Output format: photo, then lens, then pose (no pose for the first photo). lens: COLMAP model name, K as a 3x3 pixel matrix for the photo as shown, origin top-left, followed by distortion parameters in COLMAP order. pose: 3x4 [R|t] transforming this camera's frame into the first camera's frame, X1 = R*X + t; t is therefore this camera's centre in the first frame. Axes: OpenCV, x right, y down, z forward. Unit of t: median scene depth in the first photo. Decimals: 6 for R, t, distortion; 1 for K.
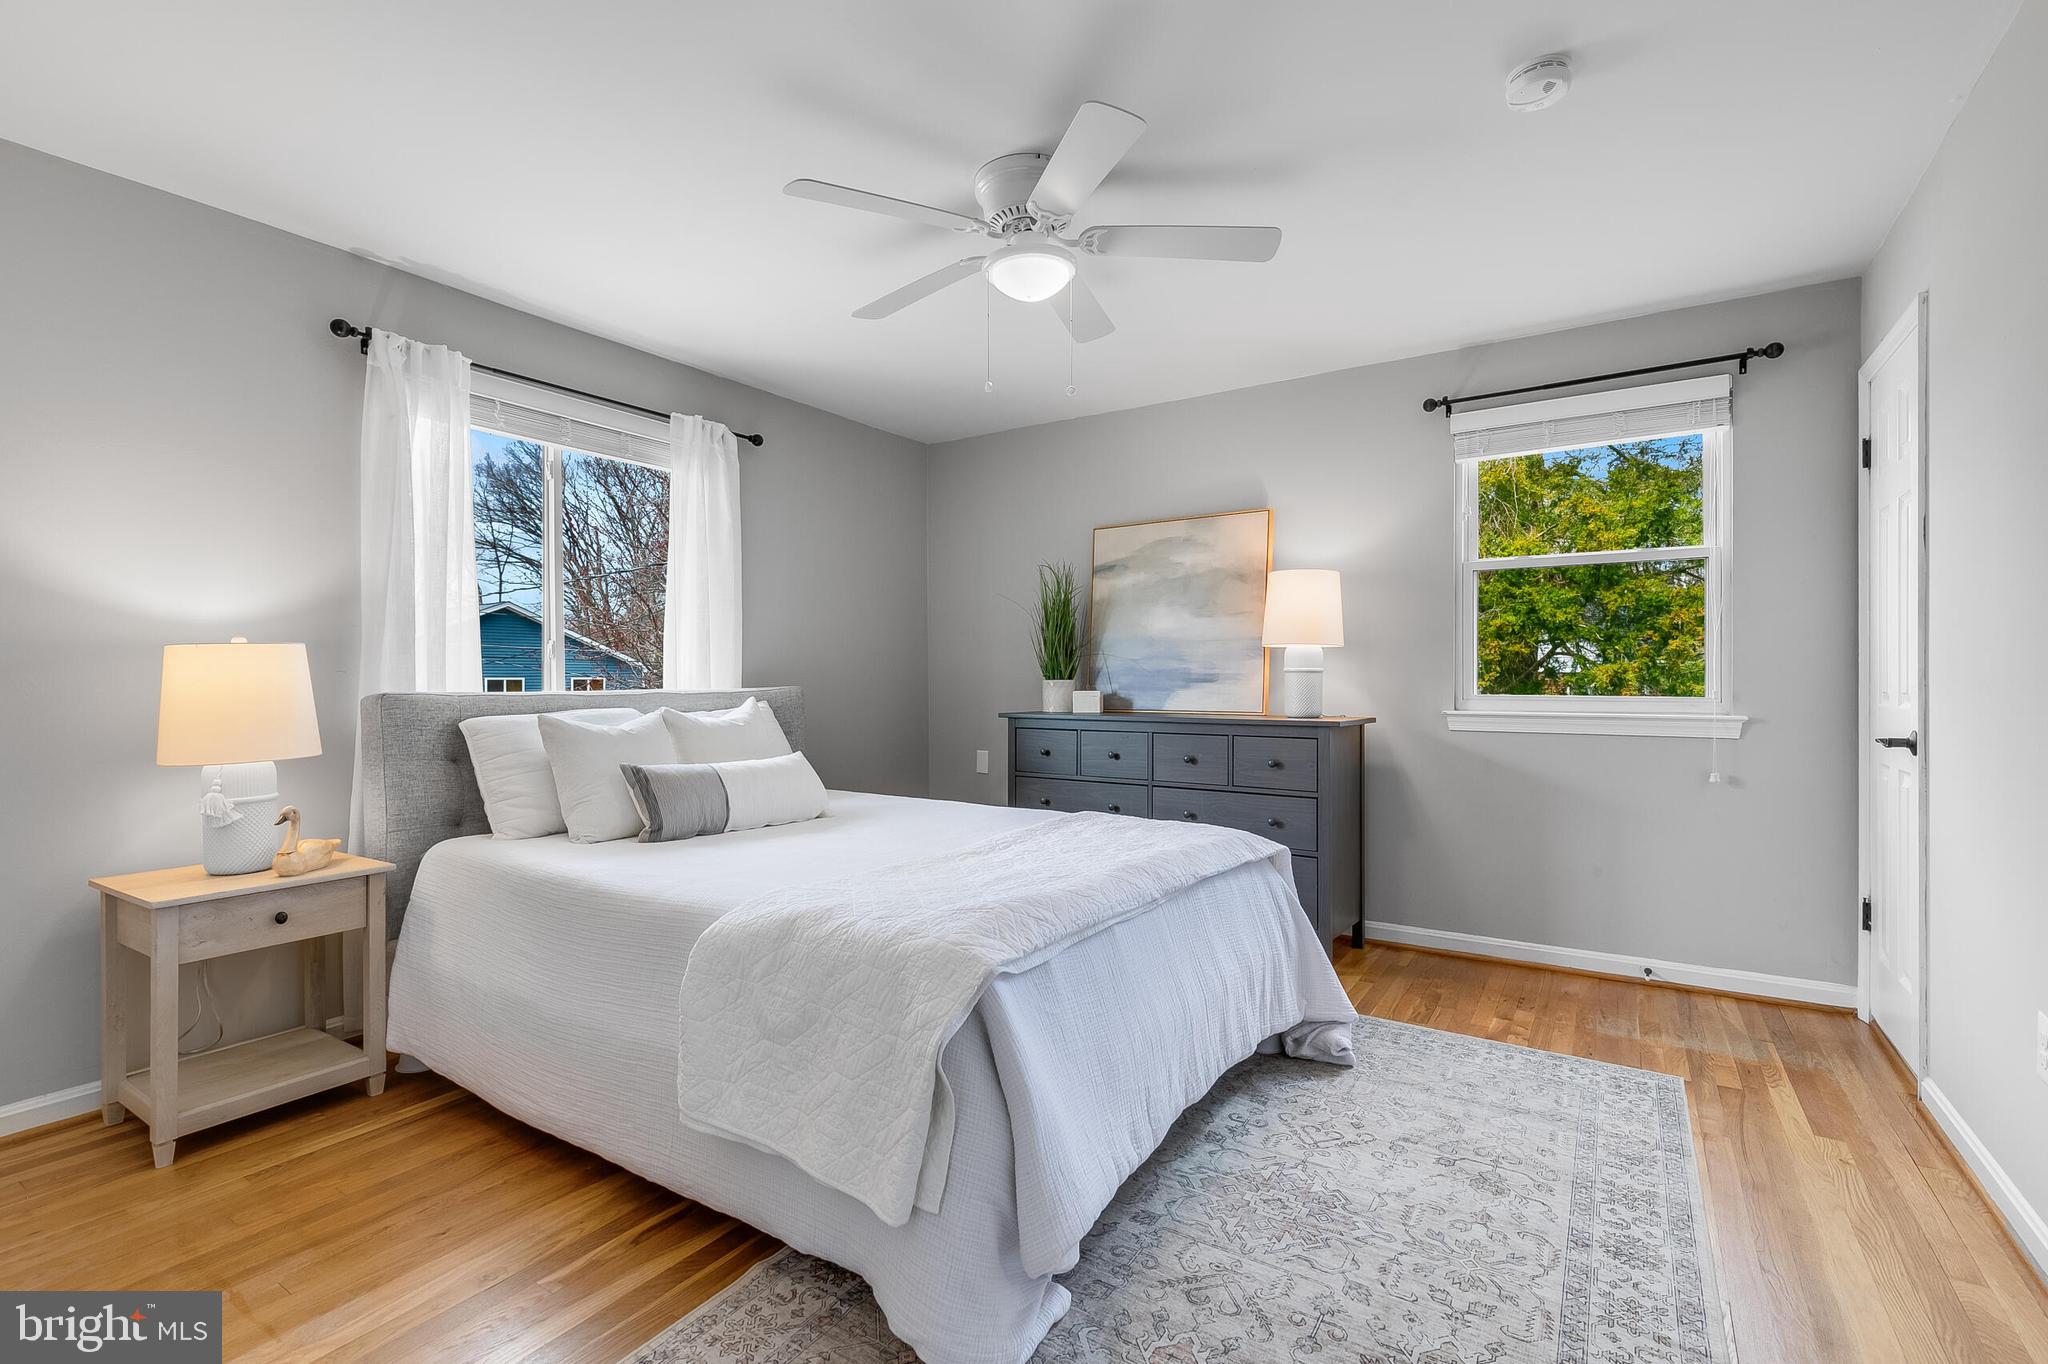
lens RADIAL K [[933.5, 0, 1018.5], [0, 933.5, 678.9], [0, 0, 1]] dist [0.003108, 0.000153]
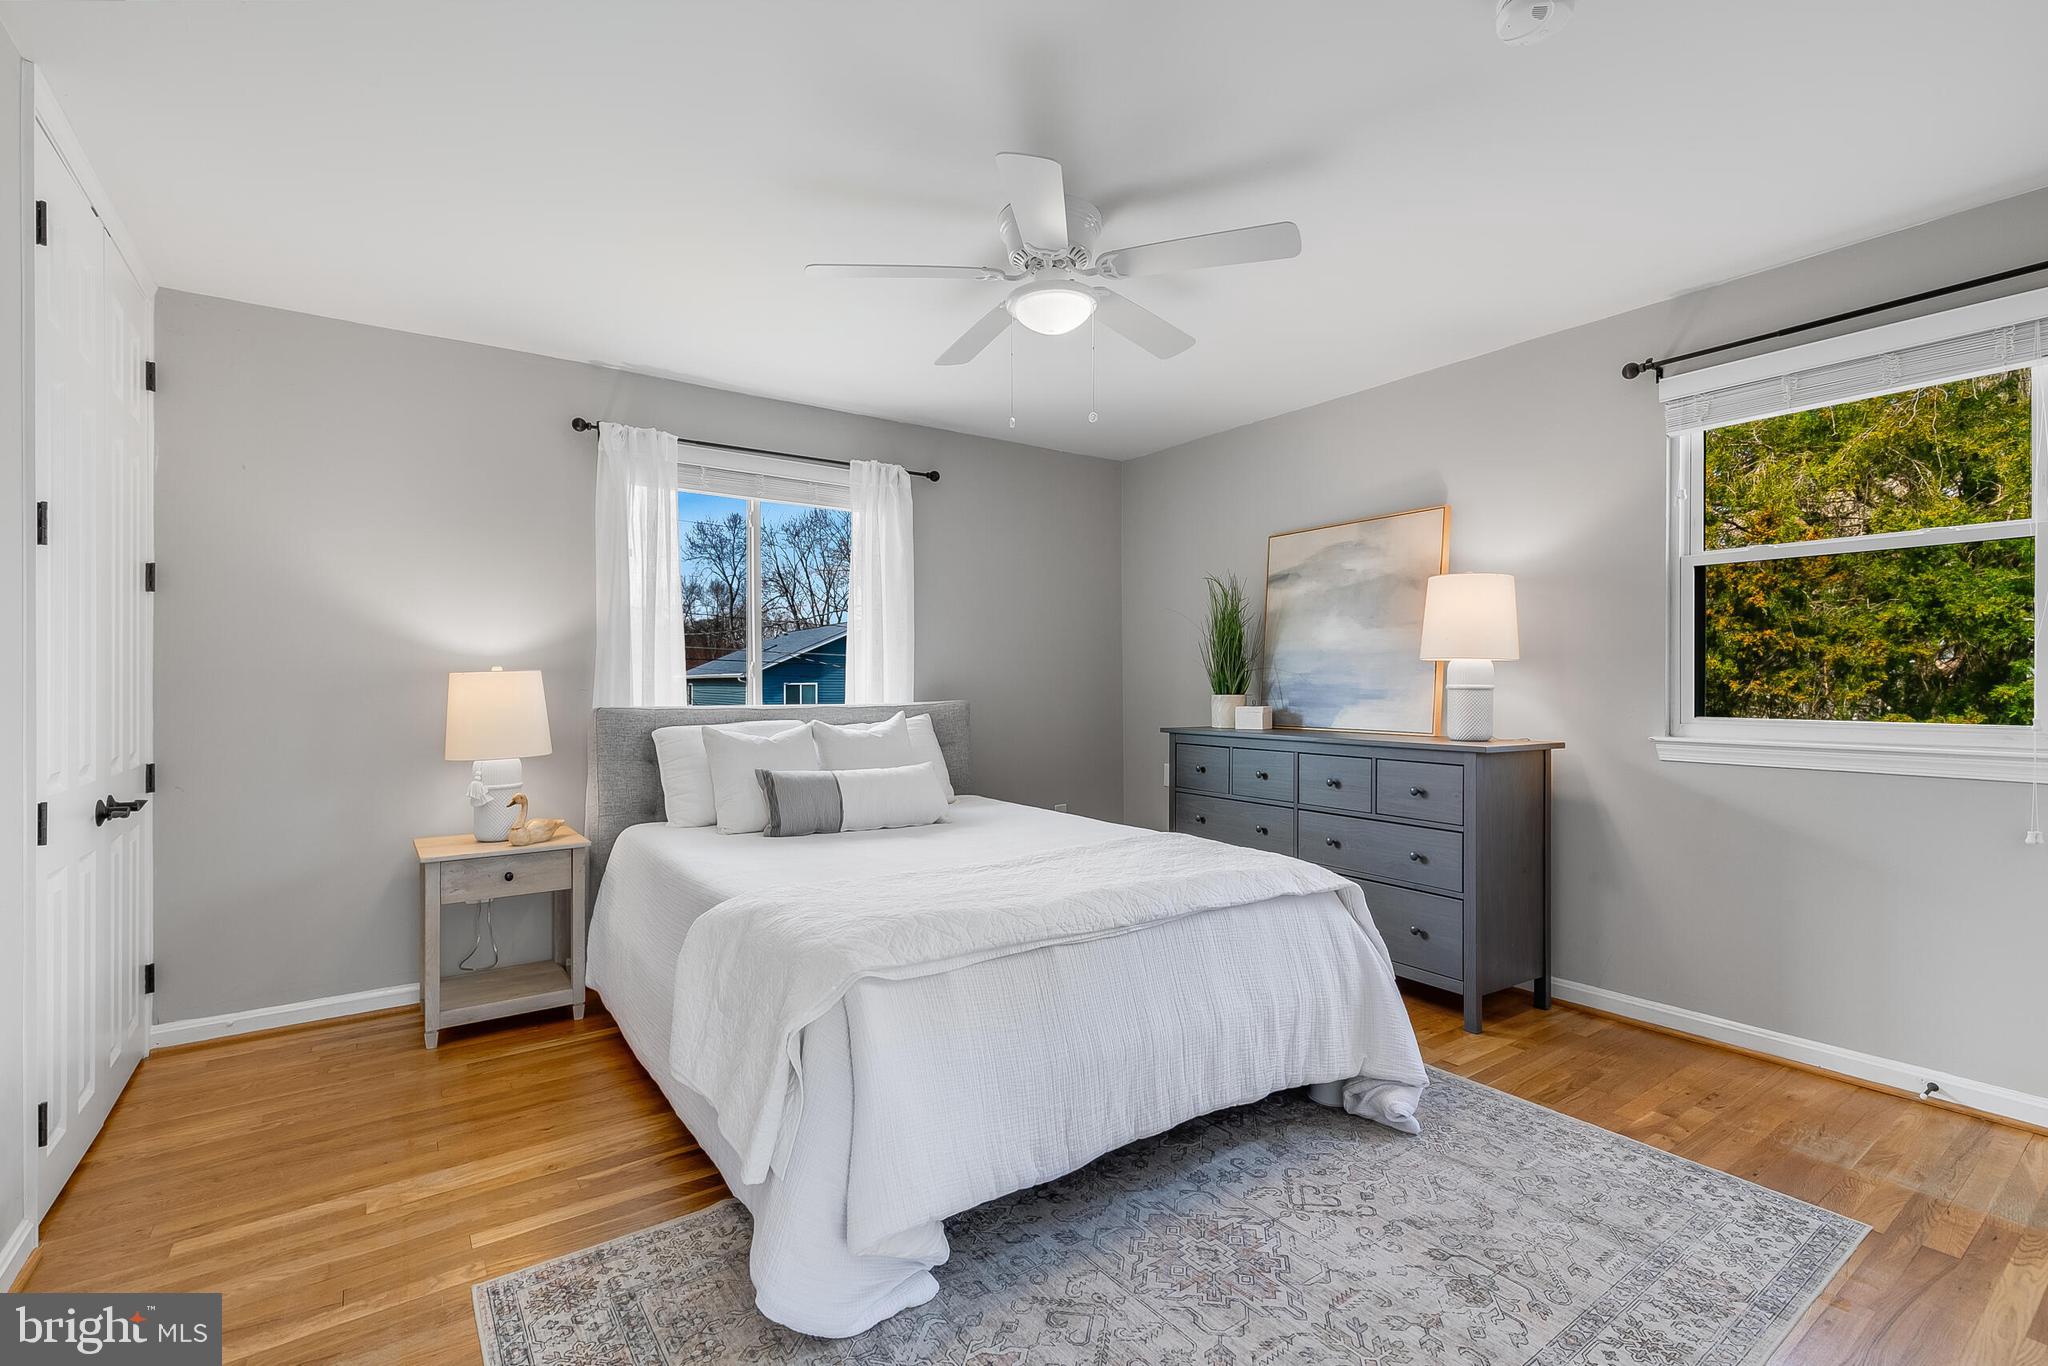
lens RADIAL K [[928.5, 0, 1012.8], [0, 928.5, 684.8], [0, 0, 1]] dist [0.003030, 0.000224]
pose [[0.929070, 0.000715, -0.369903, 0.302478], [-0.000005, 0.999998, 0.001920, -0.017304], [0.369904, -0.001782, 0.929068, 0.026832]]
